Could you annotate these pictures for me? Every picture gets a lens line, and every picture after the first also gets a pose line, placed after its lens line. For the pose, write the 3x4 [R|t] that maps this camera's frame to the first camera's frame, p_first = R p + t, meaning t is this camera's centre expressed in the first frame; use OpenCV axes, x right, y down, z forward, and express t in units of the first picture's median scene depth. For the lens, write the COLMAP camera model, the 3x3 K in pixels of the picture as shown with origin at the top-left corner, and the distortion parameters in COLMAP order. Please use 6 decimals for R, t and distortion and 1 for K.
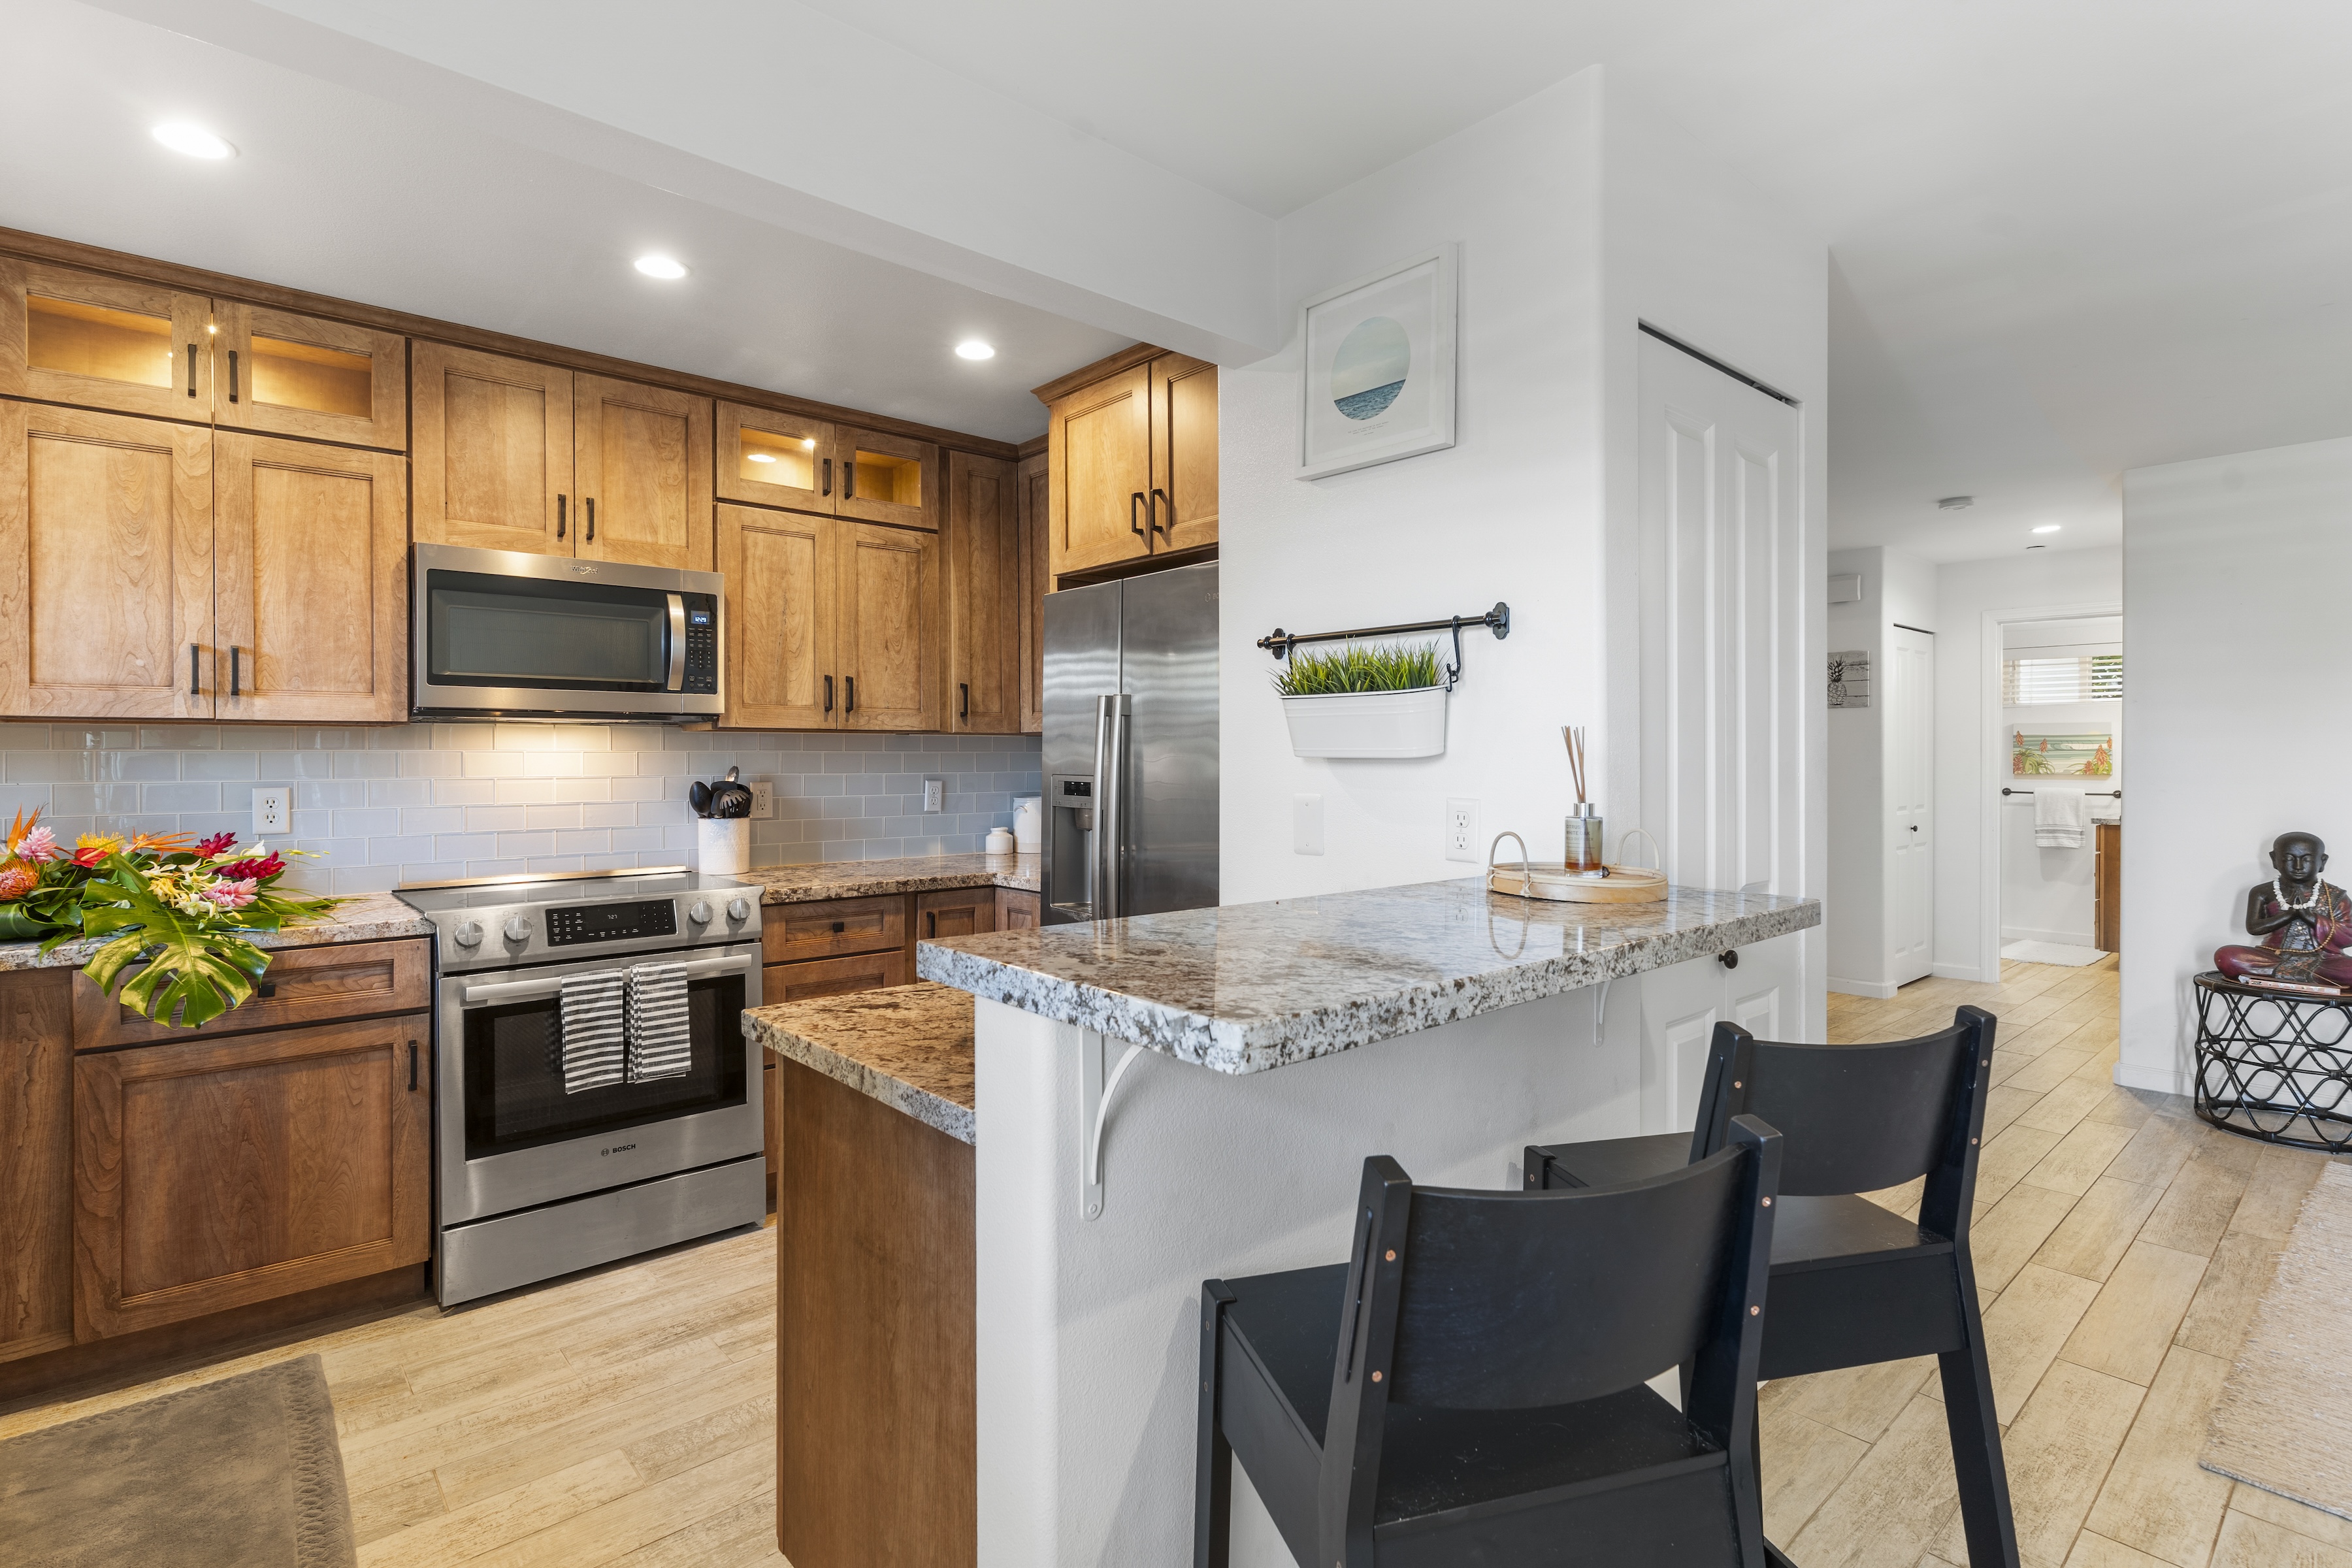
lens RADIAL K [[1129.1, 0, 1166.7], [0, 1129.1, 760.7], [0, 0, 1]] dist [0.002991, -0.000731]
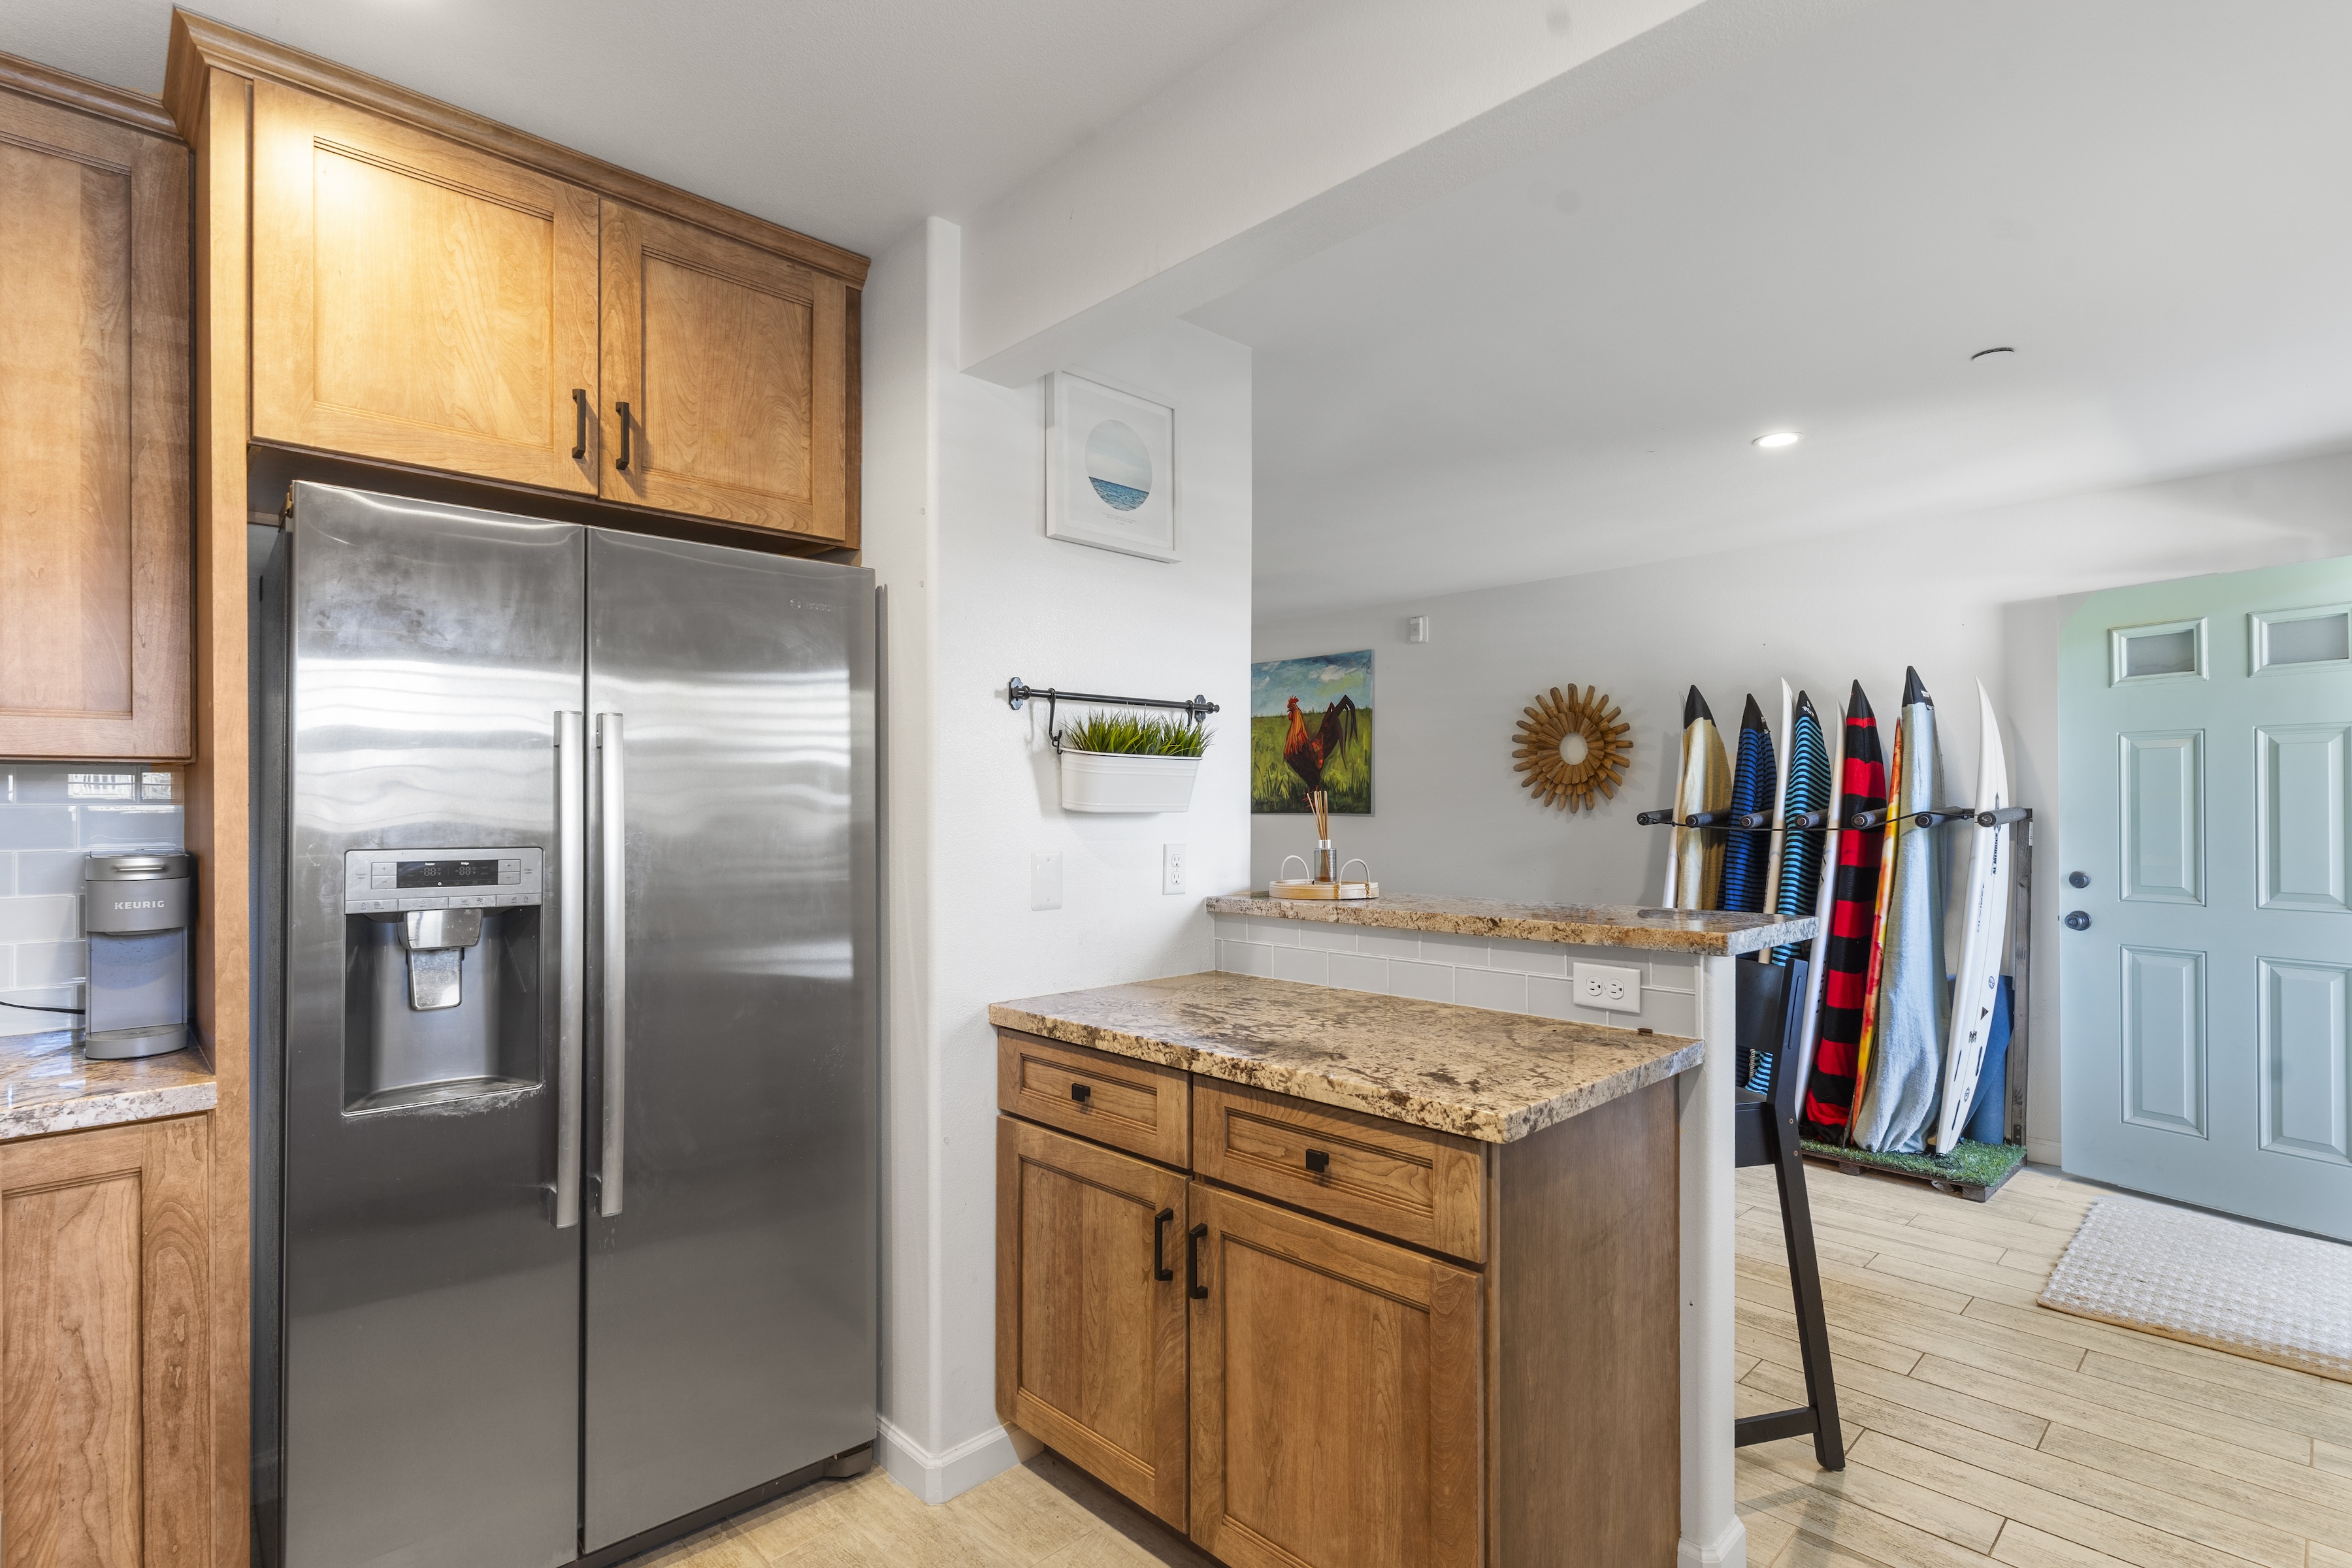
lens RADIAL K [[1129.1, 0, 1179.5], [0, 1129.1, 798.0], [0, 0, 1]] dist [0.002991, -0.000731]
pose [[-0.051628, 0.005882, 0.998649, -0.699490], [0.004797, 0.999973, -0.005642, -0.007167], [-0.998655, 0.004499, -0.051655, 0.741661]]
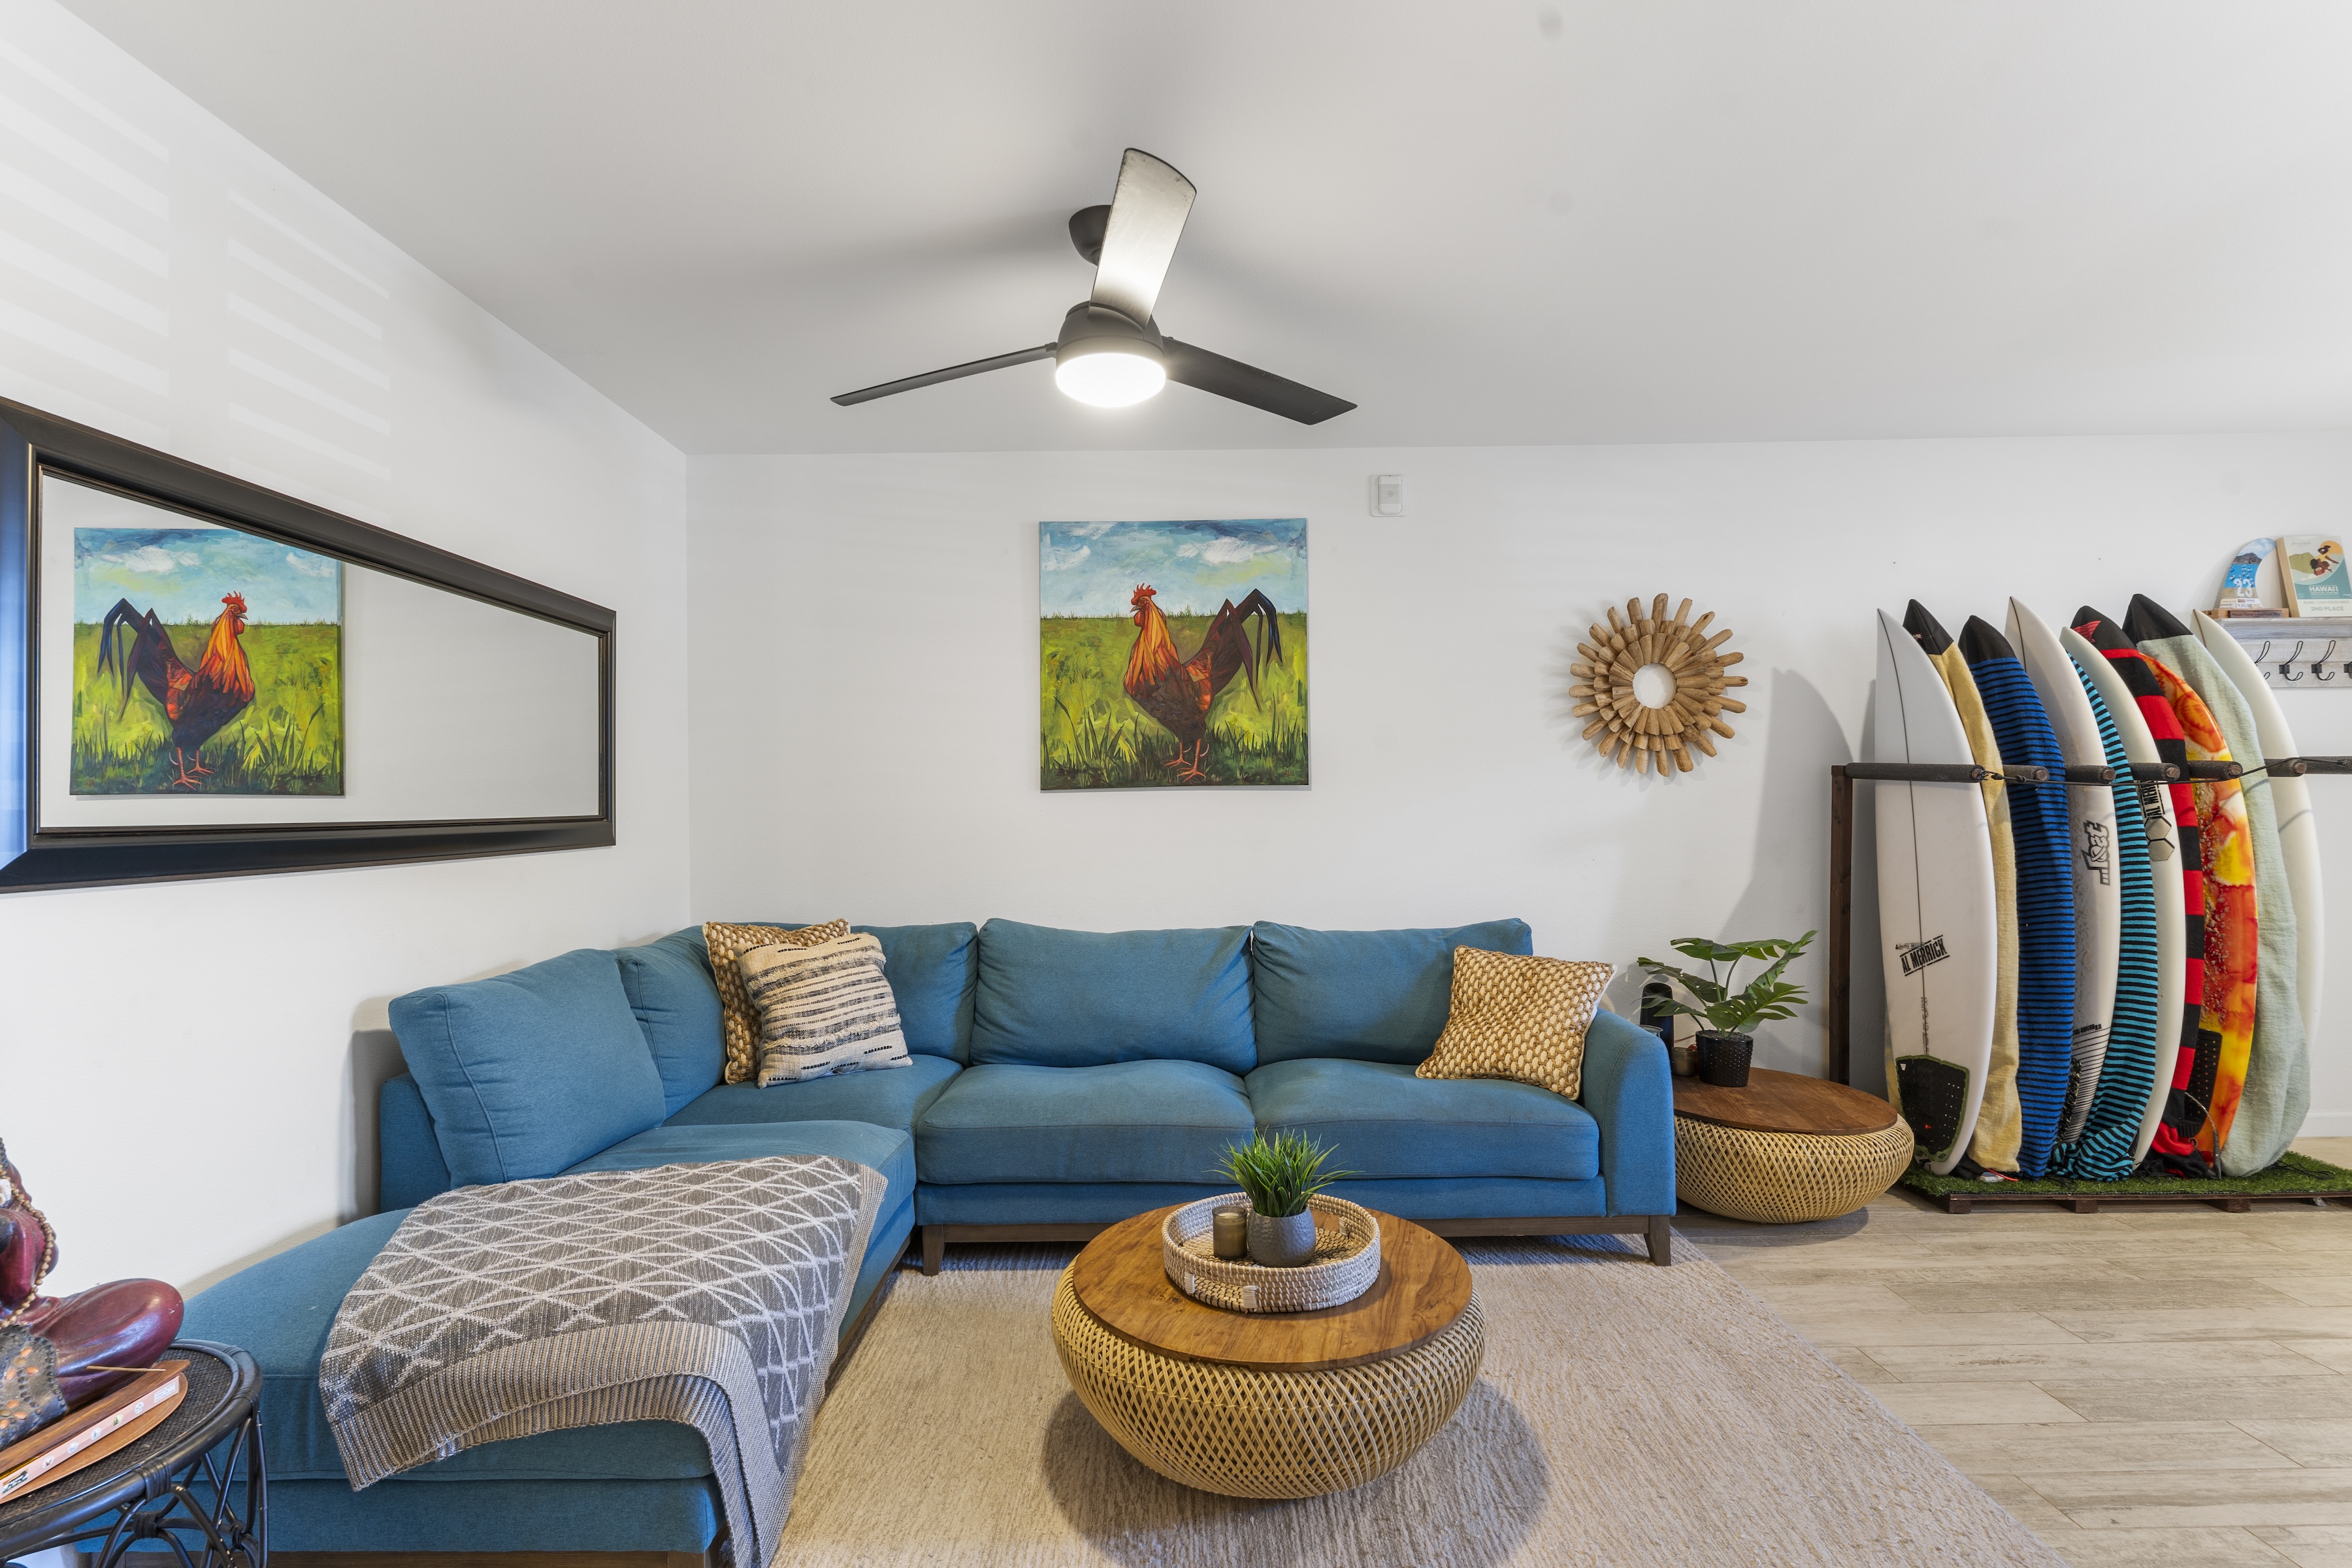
lens RADIAL K [[1129.1, 0, 1172.7], [0, 1129.1, 776.6], [0, 0, 1]] dist [0.002991, -0.000731]
pose [[-0.757721, 0.025465, 0.652082, 0.693801], [0.019682, 0.999676, -0.016169, 0.021357], [-0.652282, 0.000583, -0.757976, 1.375701]]
